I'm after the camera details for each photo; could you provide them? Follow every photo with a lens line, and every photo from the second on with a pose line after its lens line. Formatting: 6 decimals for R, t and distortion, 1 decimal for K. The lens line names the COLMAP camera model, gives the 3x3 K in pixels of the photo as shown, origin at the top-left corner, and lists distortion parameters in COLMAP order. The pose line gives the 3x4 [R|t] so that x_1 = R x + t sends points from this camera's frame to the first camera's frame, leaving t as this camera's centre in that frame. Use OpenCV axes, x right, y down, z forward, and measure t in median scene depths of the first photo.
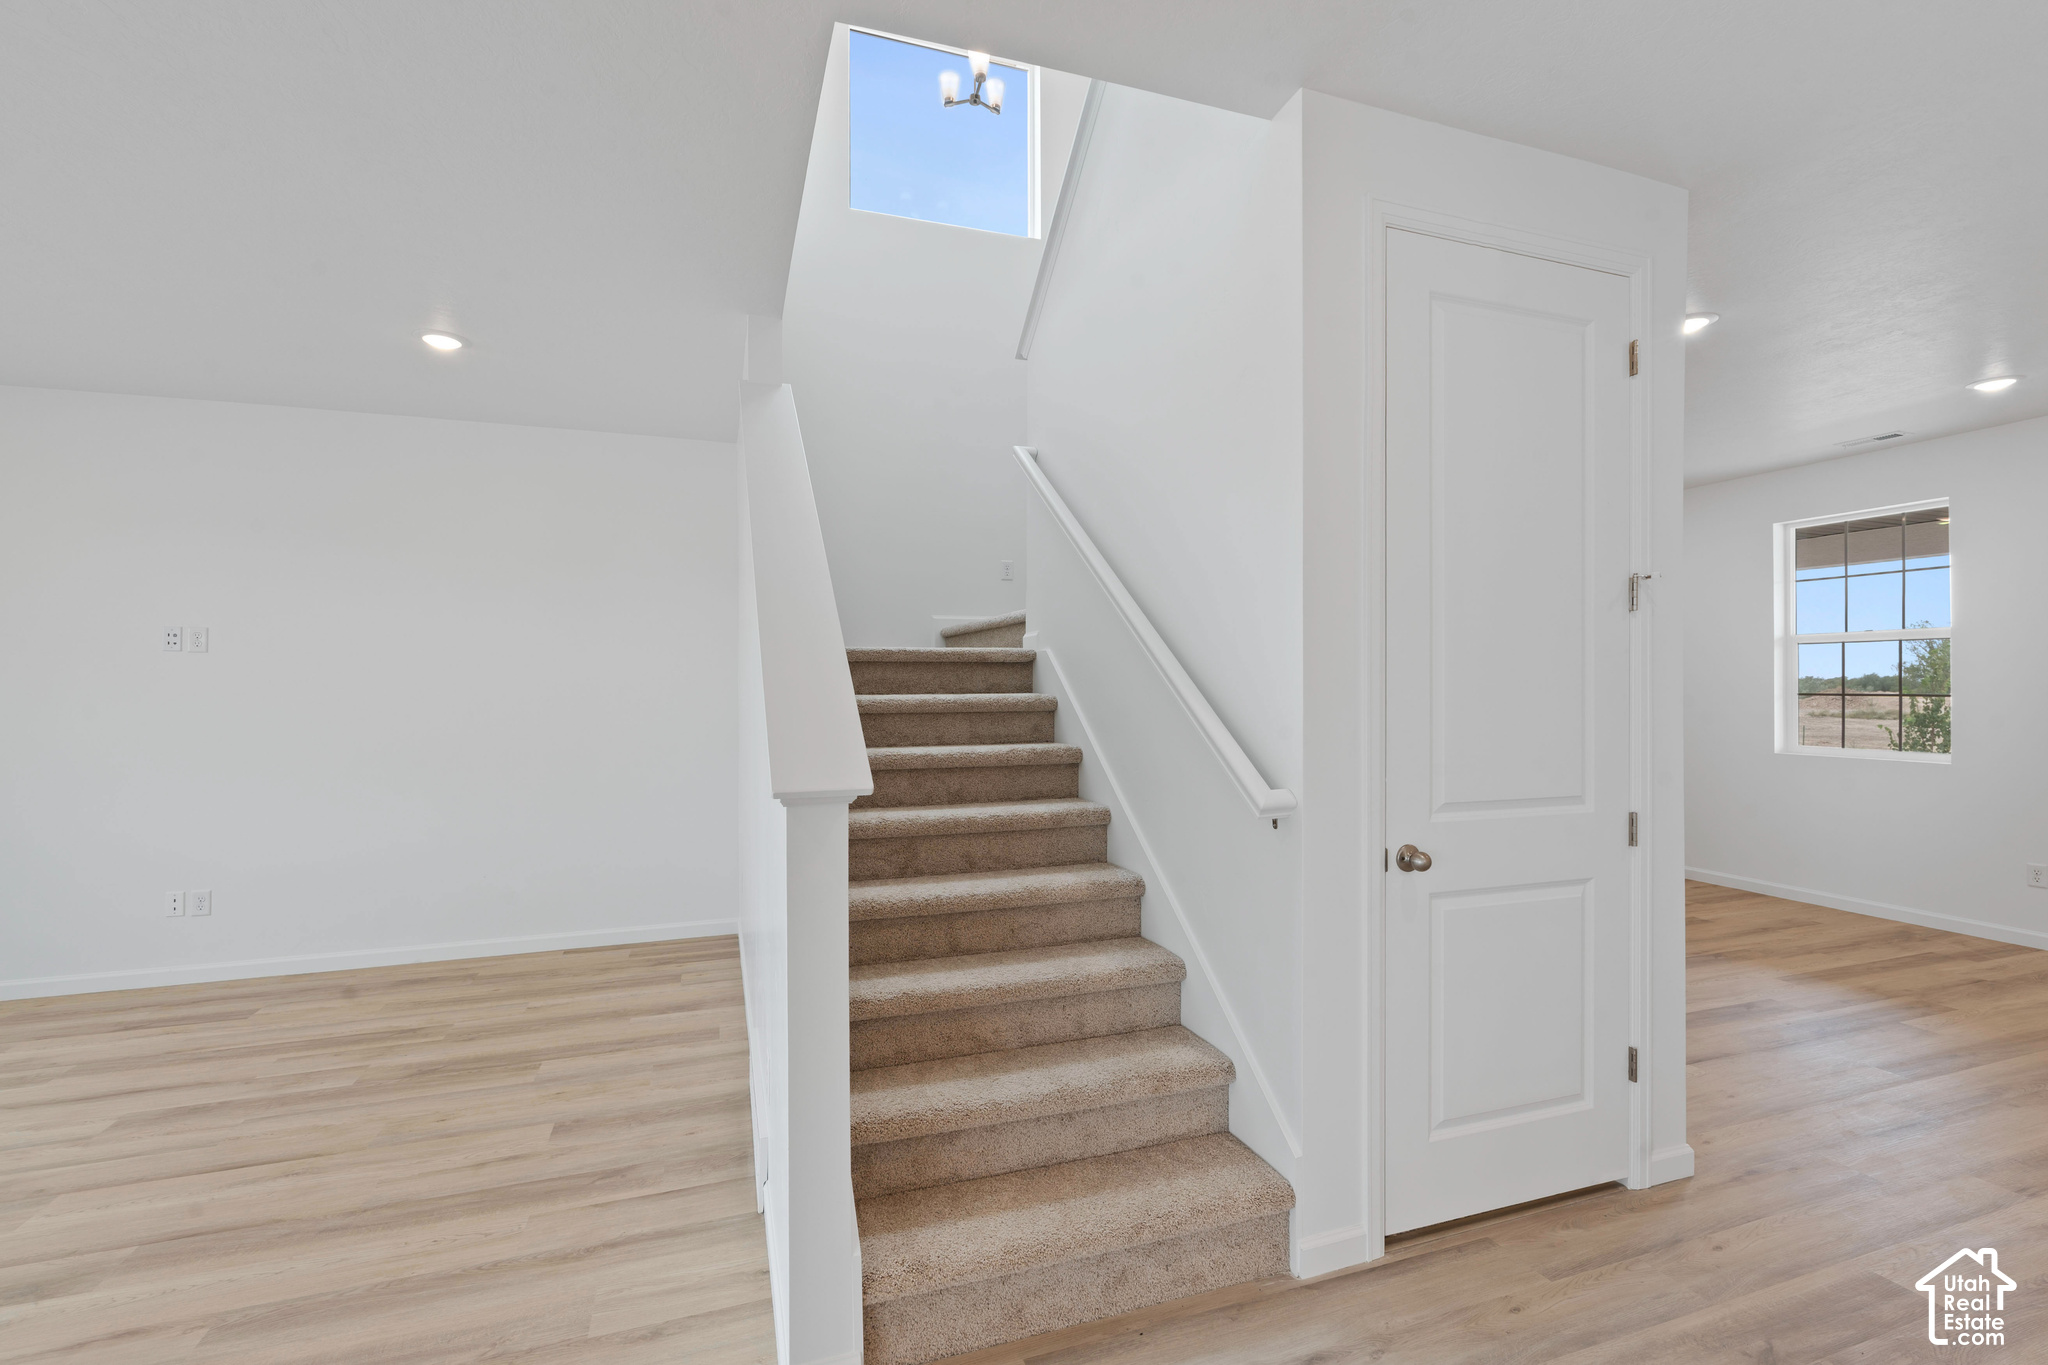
lens RADIAL K [[900.9, 0, 1026.3], [0, 900.9, 683.7], [0, 0, 1]] dist [-0.001353, -0.000506]
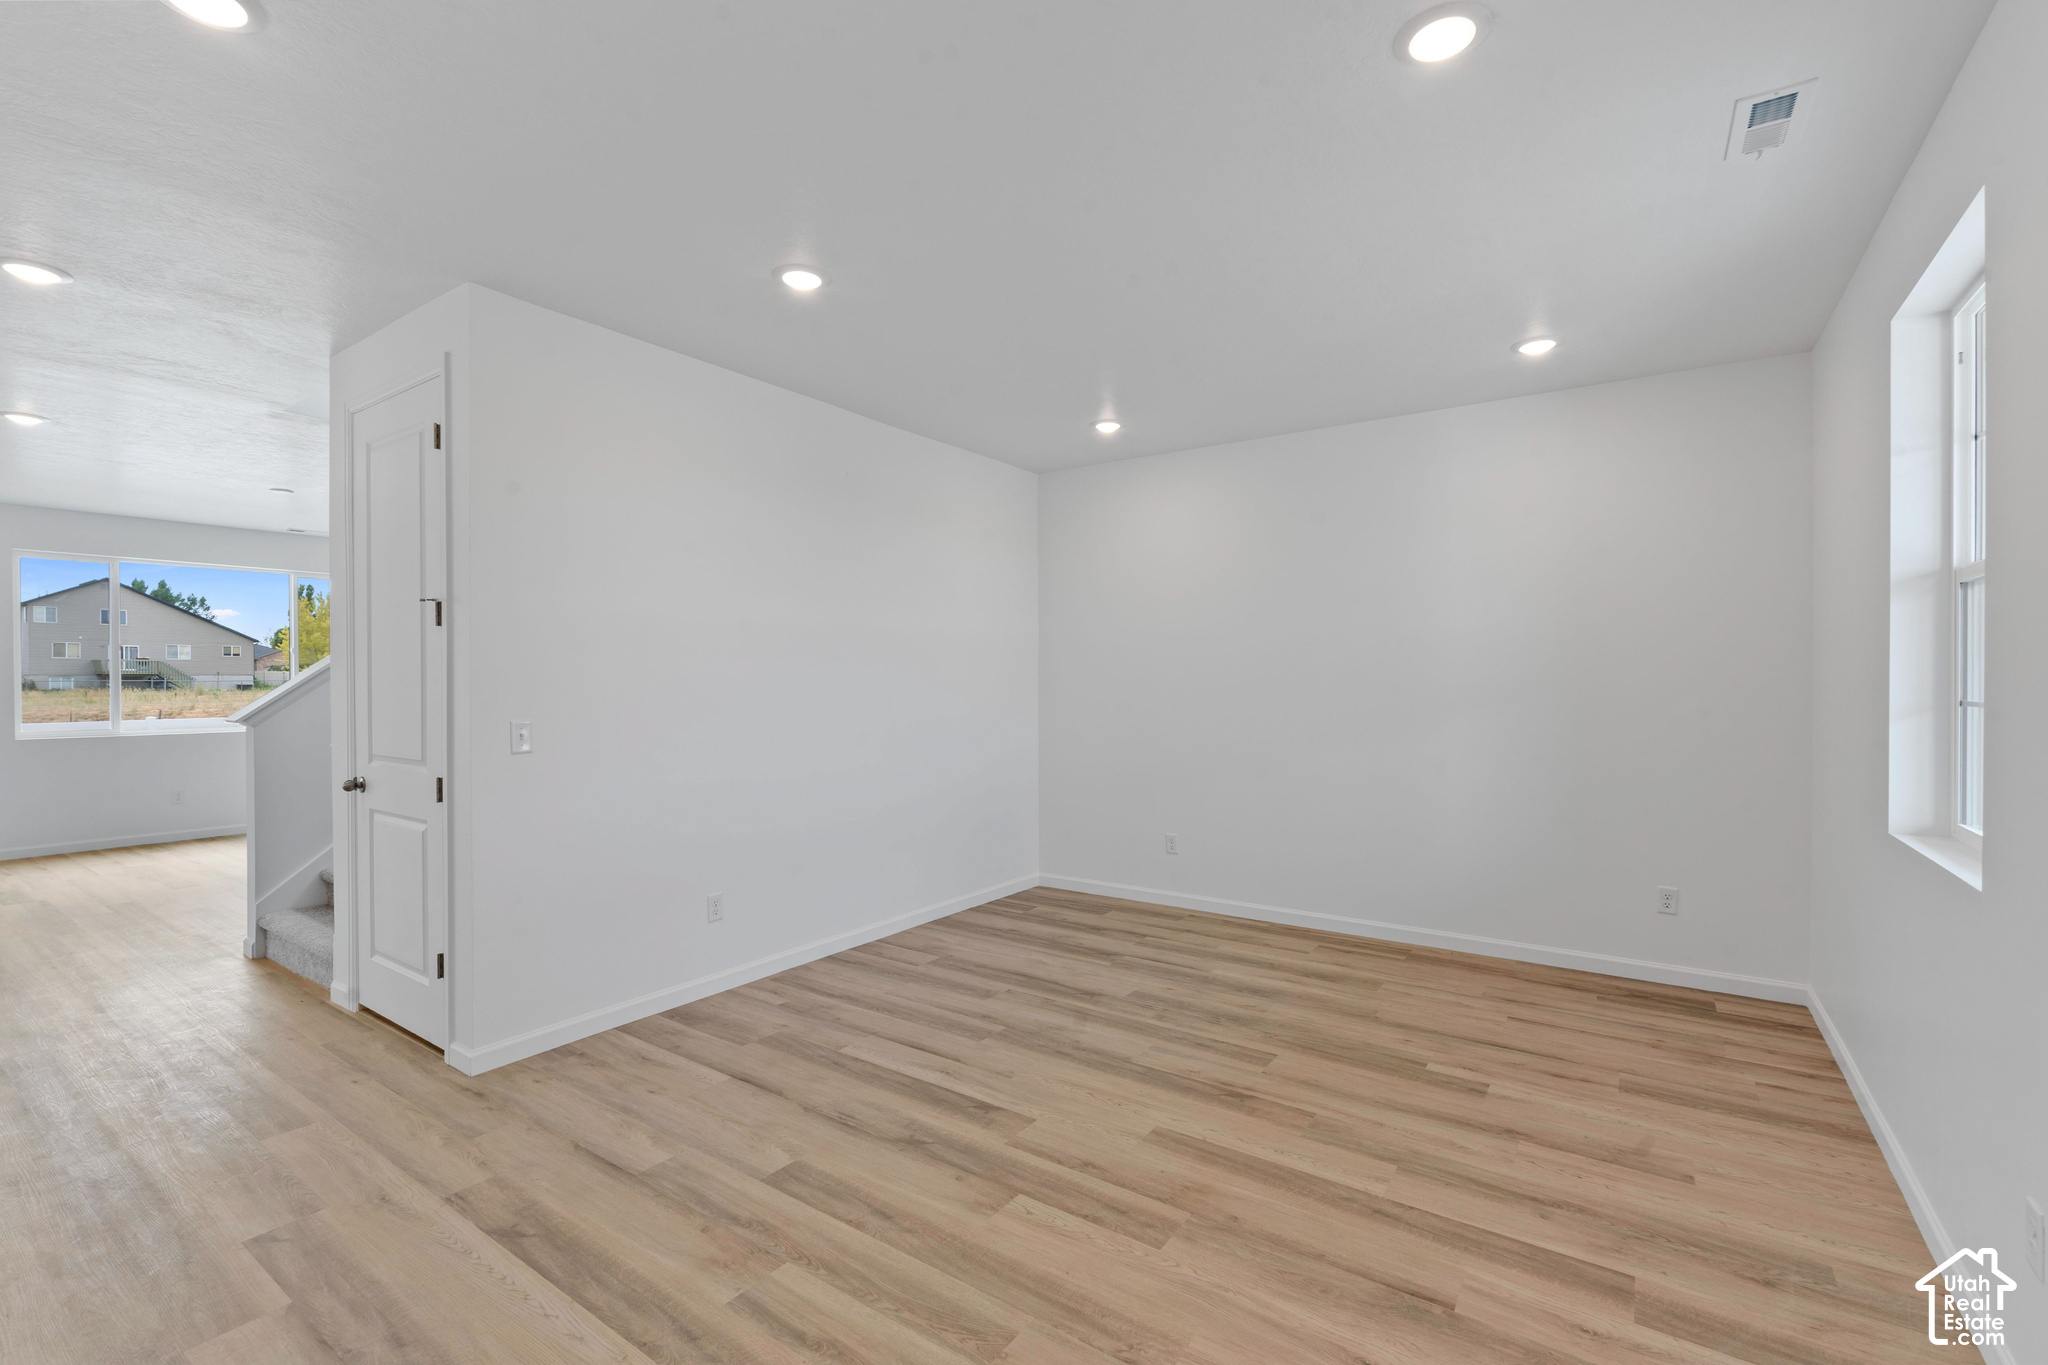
lens RADIAL K [[900.9, 0, 1026.2], [0, 900.9, 674.8], [0, 0, 1]] dist [-0.001353, -0.000506]
pose [[0.585352, 0.006620, -0.810752, 0.272131], [0.006256, 0.999900, 0.012681, -0.003098], [0.810755, -0.012494, 0.585252, 0.110964]]
